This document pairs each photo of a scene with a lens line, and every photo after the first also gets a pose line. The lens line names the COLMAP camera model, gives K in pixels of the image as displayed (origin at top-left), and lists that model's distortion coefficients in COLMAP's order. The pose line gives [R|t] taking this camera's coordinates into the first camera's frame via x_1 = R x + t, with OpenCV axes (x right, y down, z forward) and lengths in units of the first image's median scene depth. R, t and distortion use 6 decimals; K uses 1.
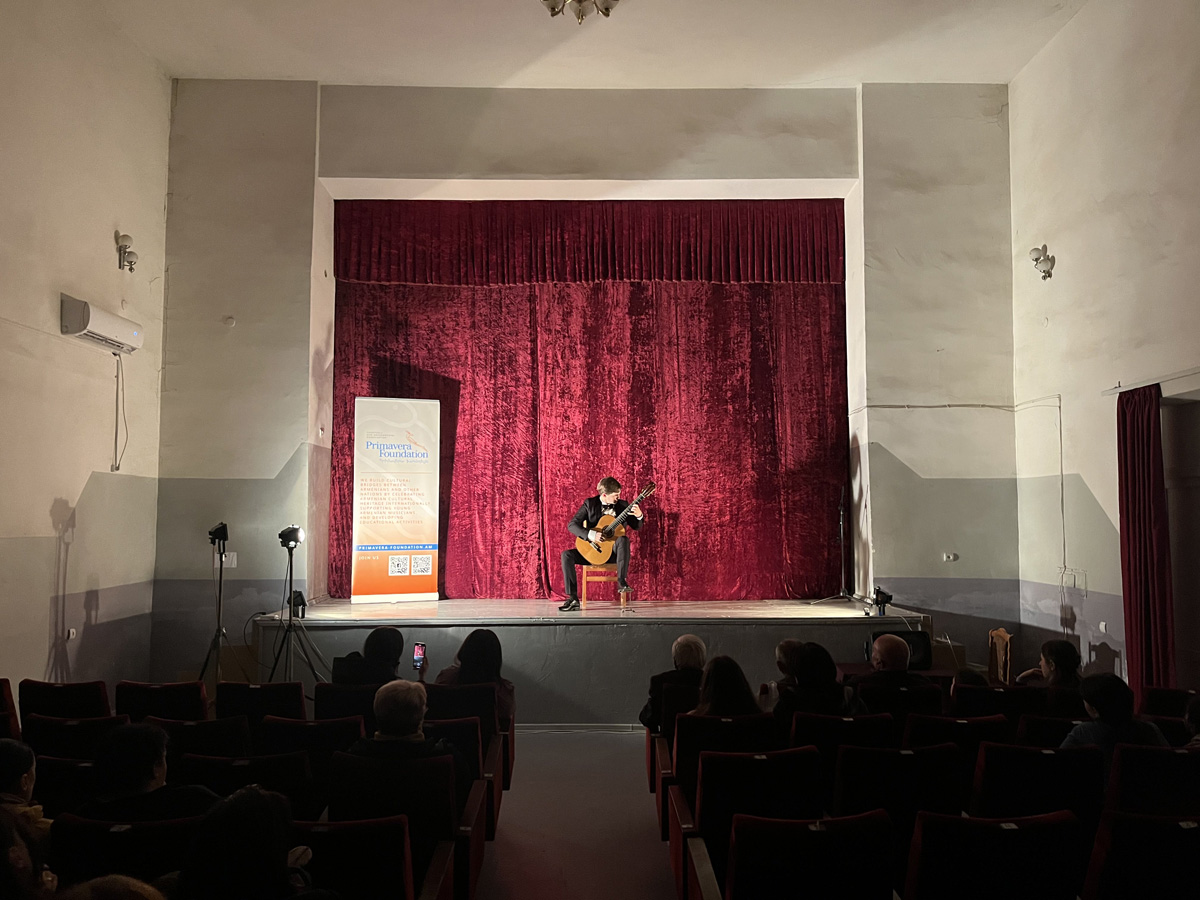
lens RADIAL K [[911.9, 0, 595.9], [0, 911.9, 441.0], [0, 0, 1]] dist [0.035070, -0.039963]
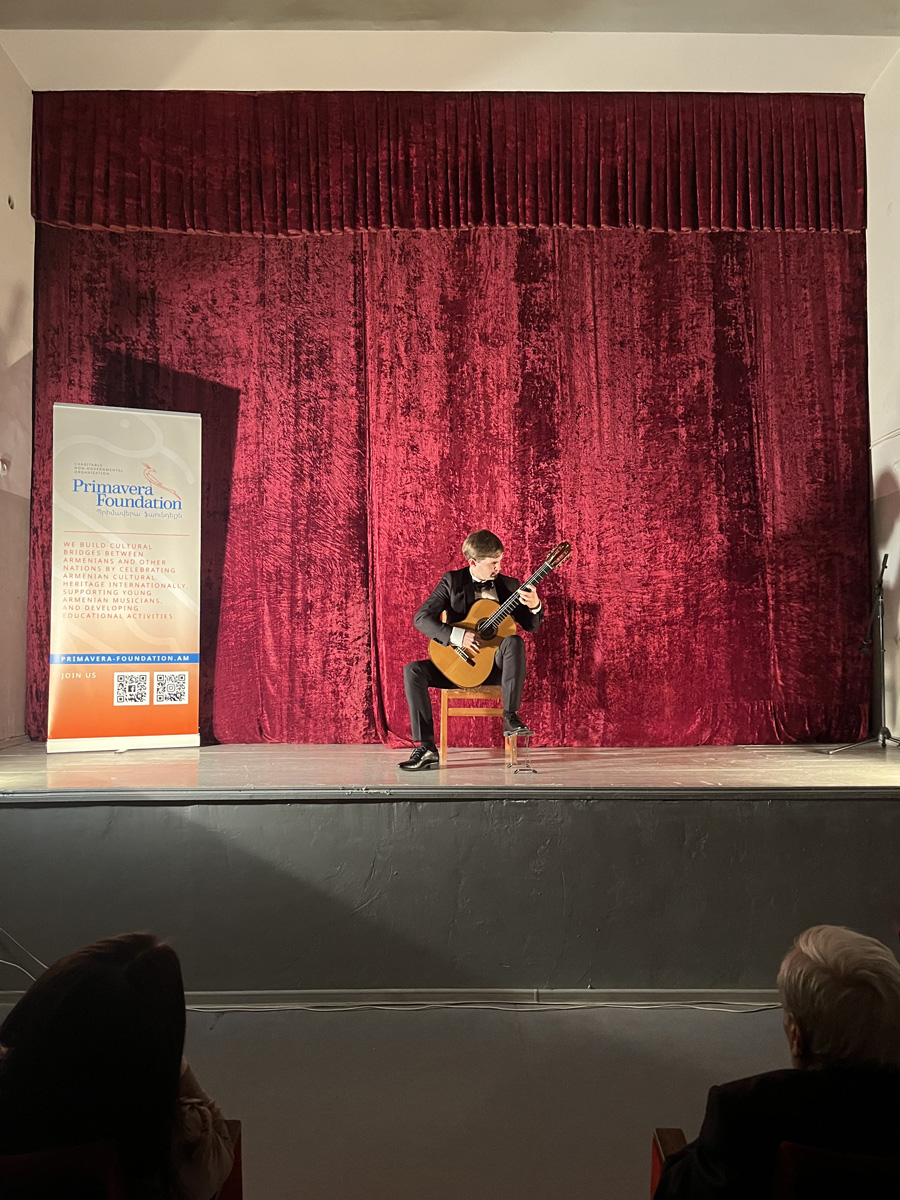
lens RADIAL K [[911.9, 0, 450.7], [0, 911.9, 603.1], [0, 0, 1]] dist [0.035070, -0.039963]
pose [[0.999996, 0.000541, 0.002872, -0.009333], [-0.000655, 0.999196, 0.040076, 0.054249], [-0.002848, -0.040078, 0.999193, 0.389908]]
